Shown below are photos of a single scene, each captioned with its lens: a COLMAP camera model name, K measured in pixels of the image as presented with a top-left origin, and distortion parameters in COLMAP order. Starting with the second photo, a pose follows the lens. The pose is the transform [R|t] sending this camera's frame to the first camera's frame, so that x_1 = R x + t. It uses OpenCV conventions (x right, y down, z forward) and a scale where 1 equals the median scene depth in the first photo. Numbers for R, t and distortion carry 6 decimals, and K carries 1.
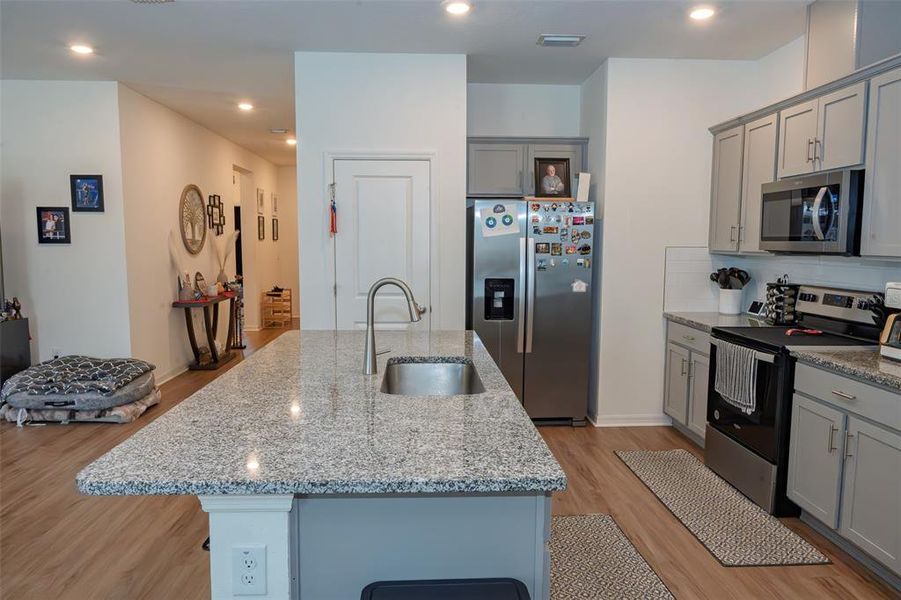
lens RADIAL K [[604.7, 0, 458.5], [0, 604.7, 305.2], [0, 0, 1]] dist [-0.004076, -0.009718]
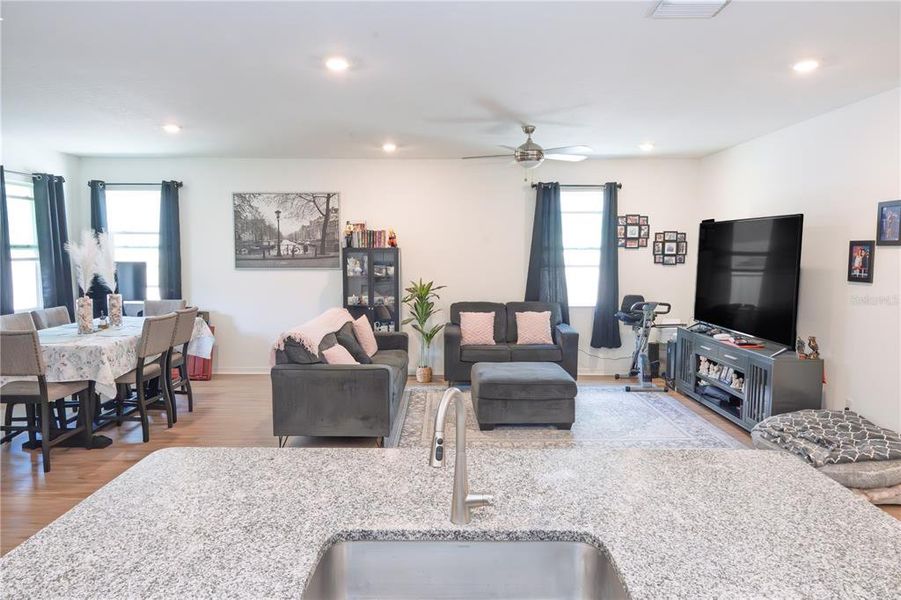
lens RADIAL K [[604.7, 0, 455.8], [0, 604.7, 292.2], [0, 0, 1]] dist [-0.004076, -0.009718]
pose [[-0.063593, 0.068505, -0.995622, 0.308701], [-0.108124, 0.991296, 0.075114, -0.115423], [0.992101, 0.112428, -0.055632, 0.599672]]
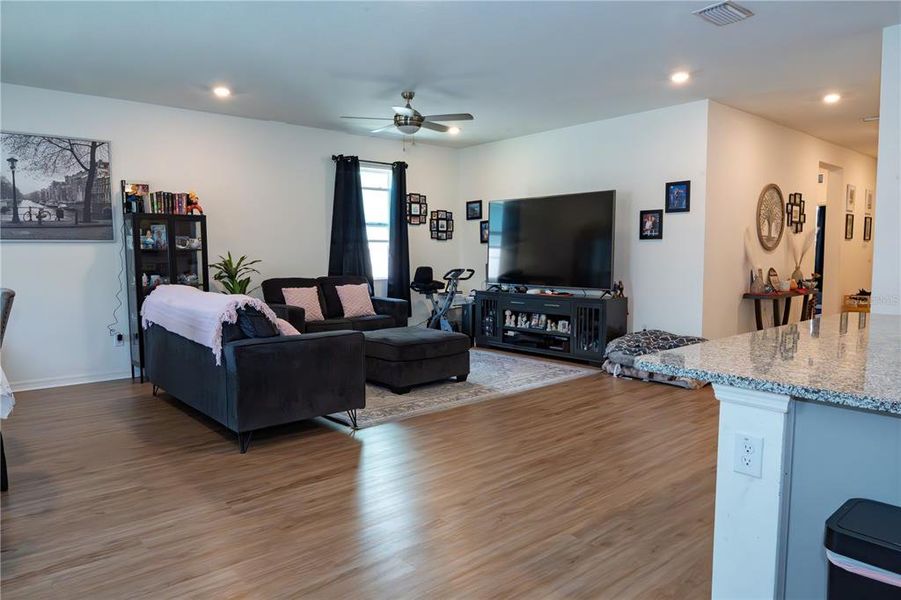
lens RADIAL K [[593.3, 0, 452.4], [0, 593.3, 293.2], [0, 0, 1]] dist [0.002015, -0.017187]
pose [[0.605183, 0.047762, -0.794652, 0.078758], [-0.078088, 0.996946, 0.000452, 0.051535], [0.792247, 0.061780, 0.607064, -0.080023]]
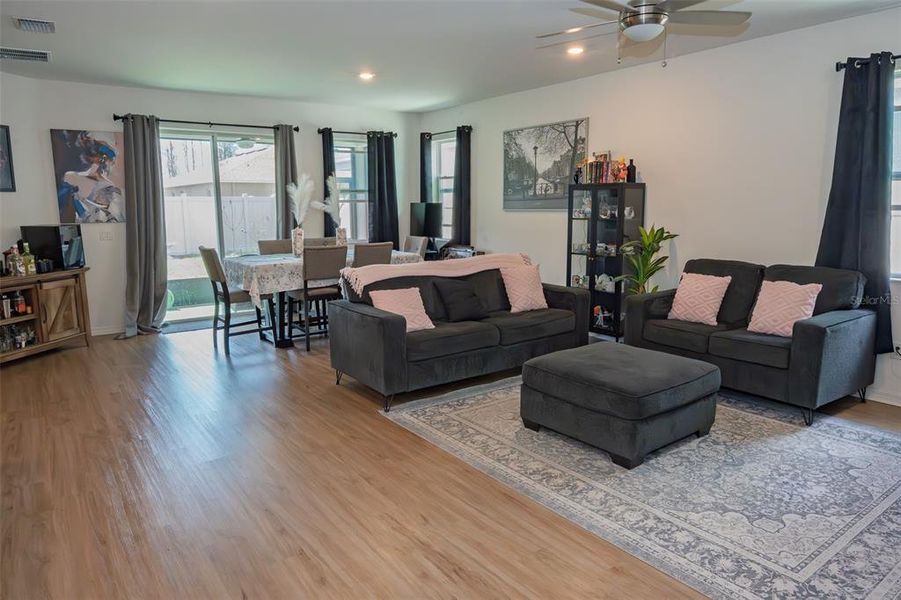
lens RADIAL K [[593.3, 0, 451.7], [0, 593.3, 297.7], [0, 0, 1]] dist [0.002015, -0.017187]
pose [[-0.847895, 0.088429, -0.522737, -0.407421], [-0.049784, 0.968355, 0.244563, -0.149681], [0.527822, 0.233387, -0.816661, 1.277634]]
